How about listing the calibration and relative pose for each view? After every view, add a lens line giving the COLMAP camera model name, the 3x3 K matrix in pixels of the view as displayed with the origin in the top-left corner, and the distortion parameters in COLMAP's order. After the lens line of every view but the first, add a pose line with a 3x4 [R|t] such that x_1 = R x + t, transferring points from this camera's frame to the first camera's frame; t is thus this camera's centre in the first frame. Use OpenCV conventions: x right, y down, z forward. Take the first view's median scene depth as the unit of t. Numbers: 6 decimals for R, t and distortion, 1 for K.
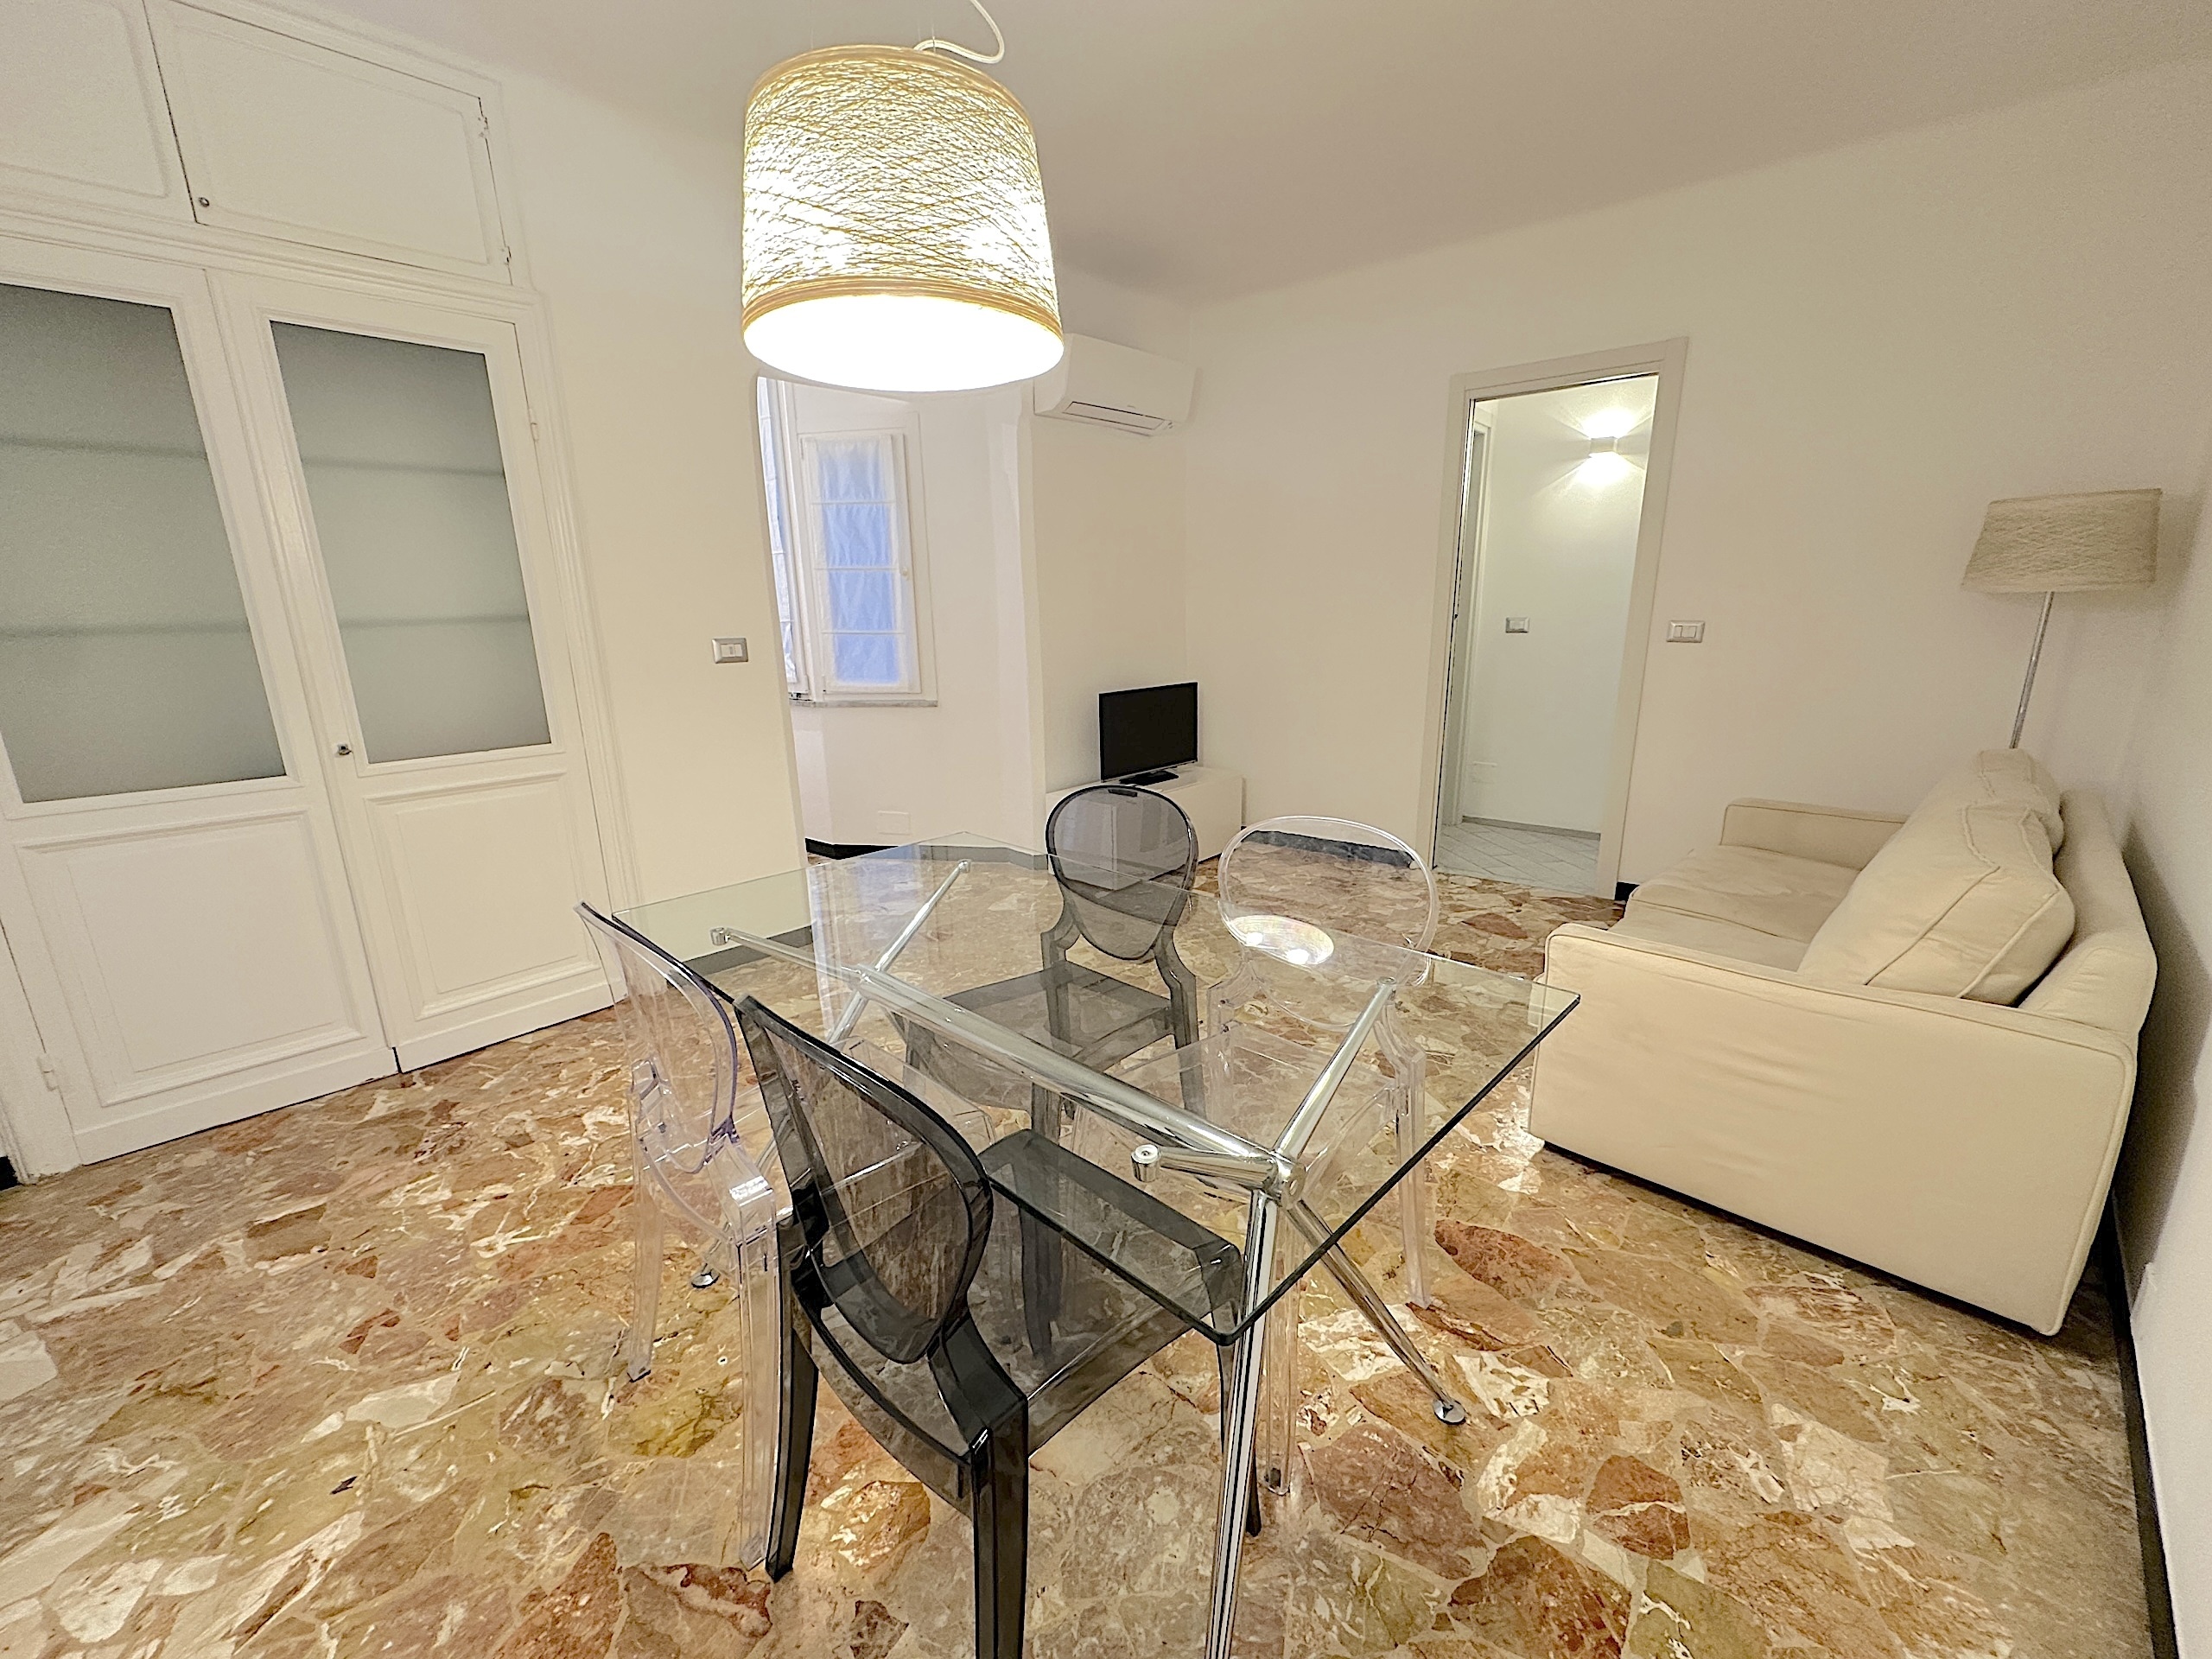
lens RADIAL K [[876.3, 0, 1112.8], [0, 876.3, 828.3], [0, 0, 1]] dist [-0.007671, 0.000700]
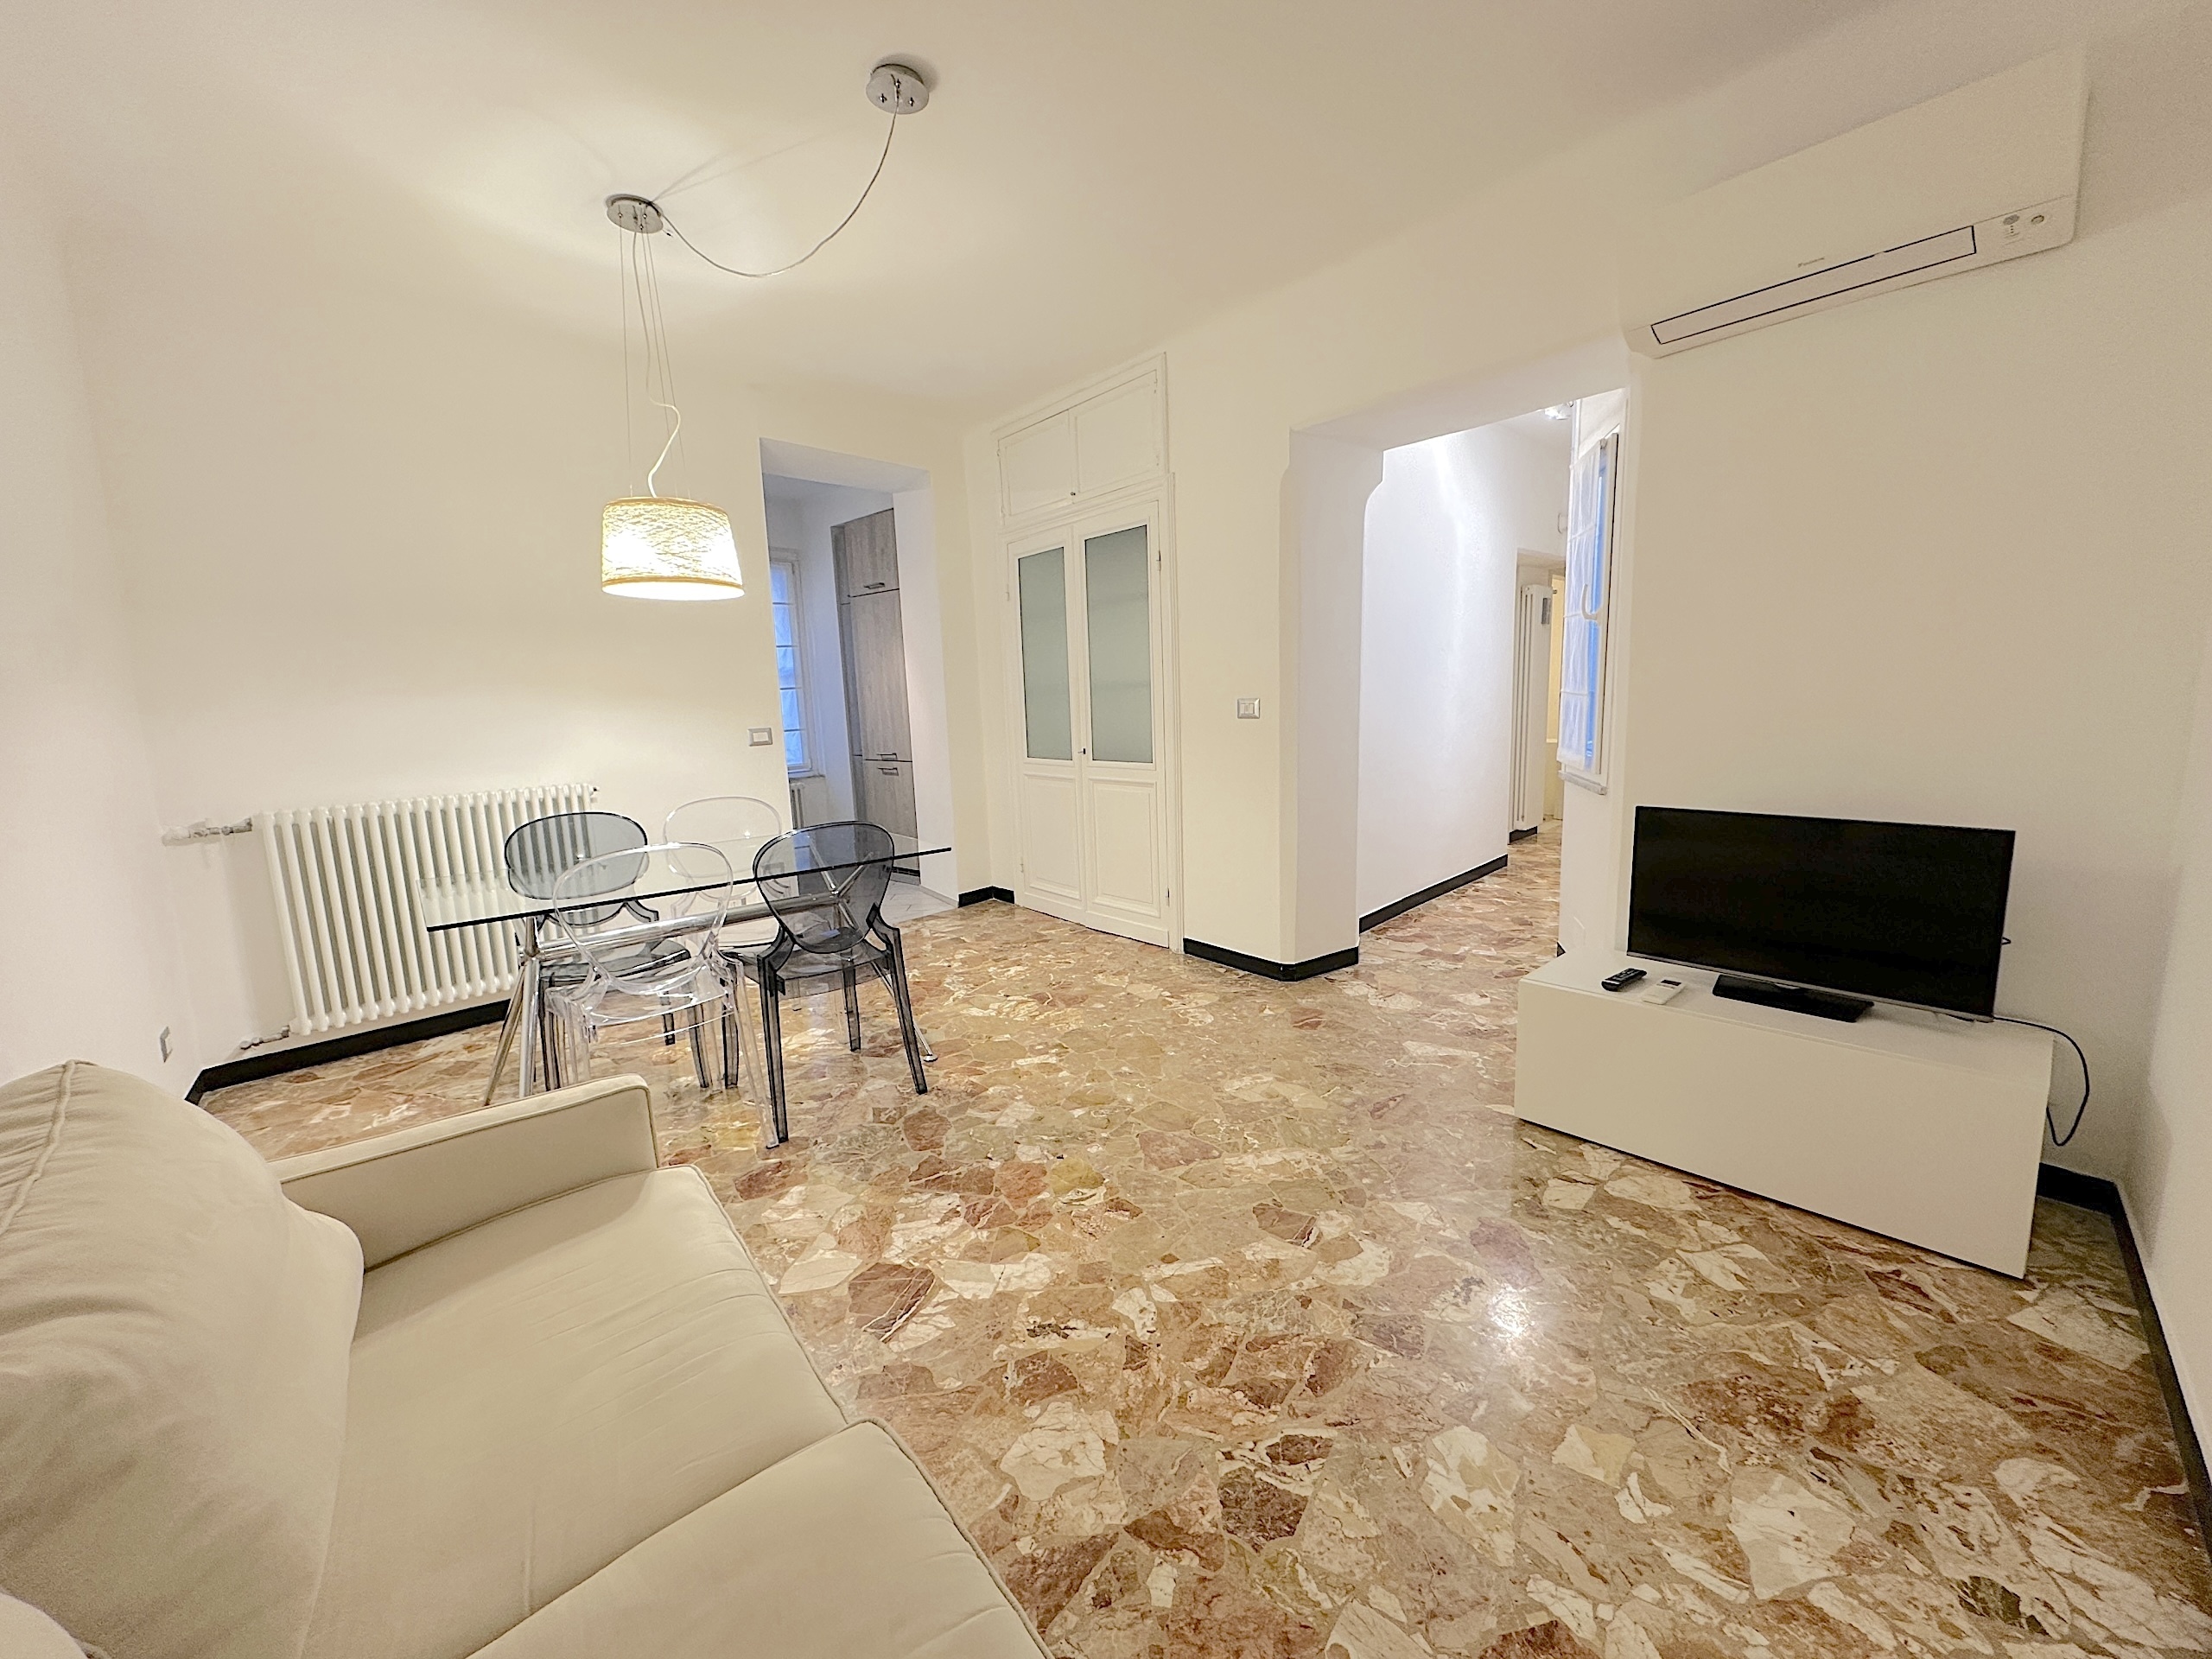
lens RADIAL K [[876.3, 0, 1100.4], [0, 876.3, 820.8], [0, 0, 1]] dist [-0.007671, 0.000700]
pose [[-0.113161, 0.165439, -0.979706, 1.005085], [-0.208857, 0.960048, 0.186244, -0.299849], [0.971377, 0.225694, -0.074086, 1.166778]]
